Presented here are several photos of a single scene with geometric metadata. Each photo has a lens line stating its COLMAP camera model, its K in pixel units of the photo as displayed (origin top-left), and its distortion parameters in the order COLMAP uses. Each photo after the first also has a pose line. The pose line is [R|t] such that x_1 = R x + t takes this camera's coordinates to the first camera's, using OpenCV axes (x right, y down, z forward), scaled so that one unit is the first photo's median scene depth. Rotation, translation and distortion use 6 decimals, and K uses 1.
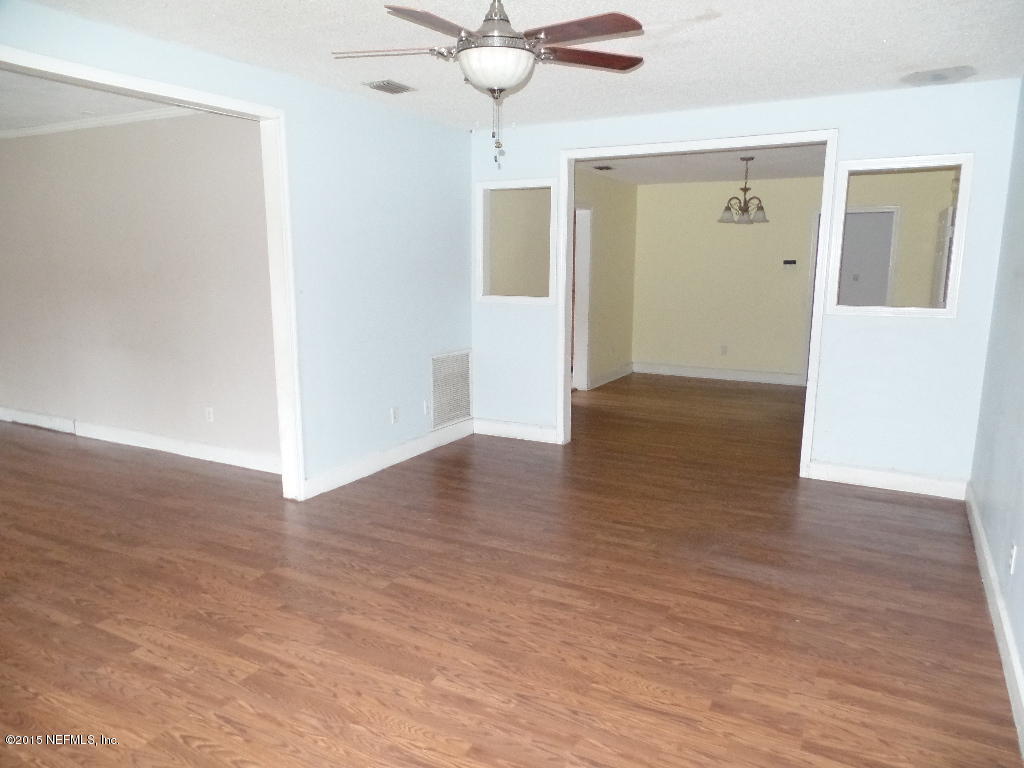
lens RADIAL K [[708.8, 0, 512.9], [0, 708.8, 384.7], [0, 0, 1]] dist [0.021064, 0.007598]
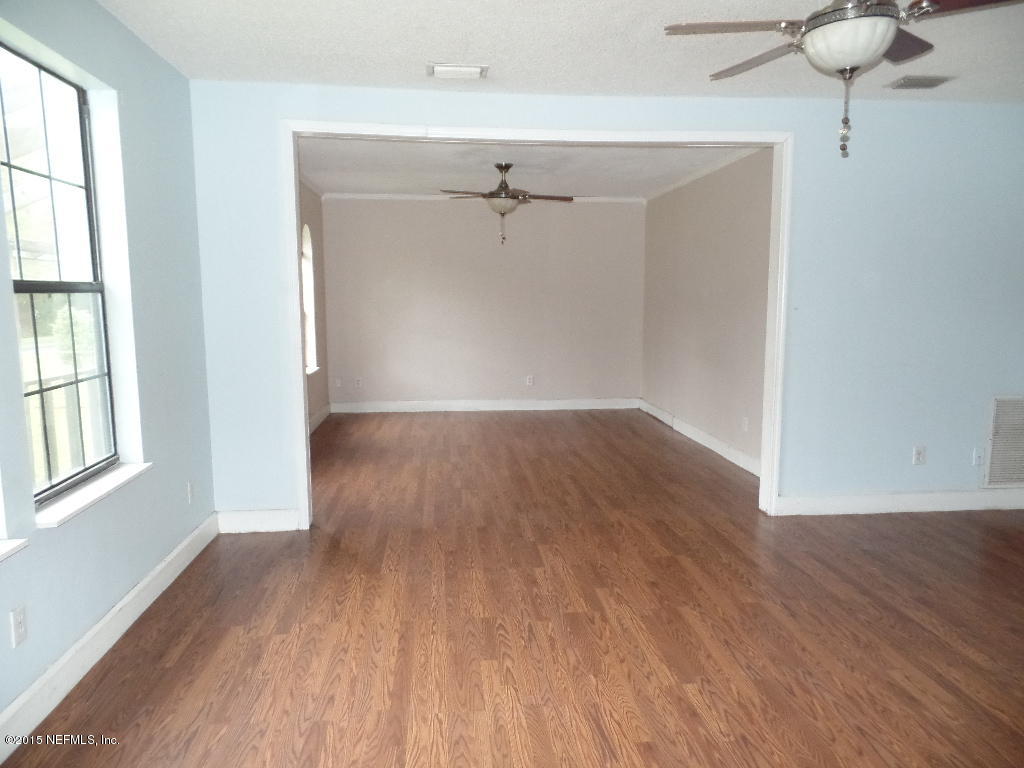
lens RADIAL K [[708.8, 0, 527.2], [0, 708.8, 382.9], [0, 0, 1]] dist [0.021064, 0.007598]
pose [[0.577621, 0.098598, -0.810329, 0.457905], [-0.144082, 0.989408, 0.017683, 0.014326], [0.803489, 0.106540, 0.585709, 0.173733]]
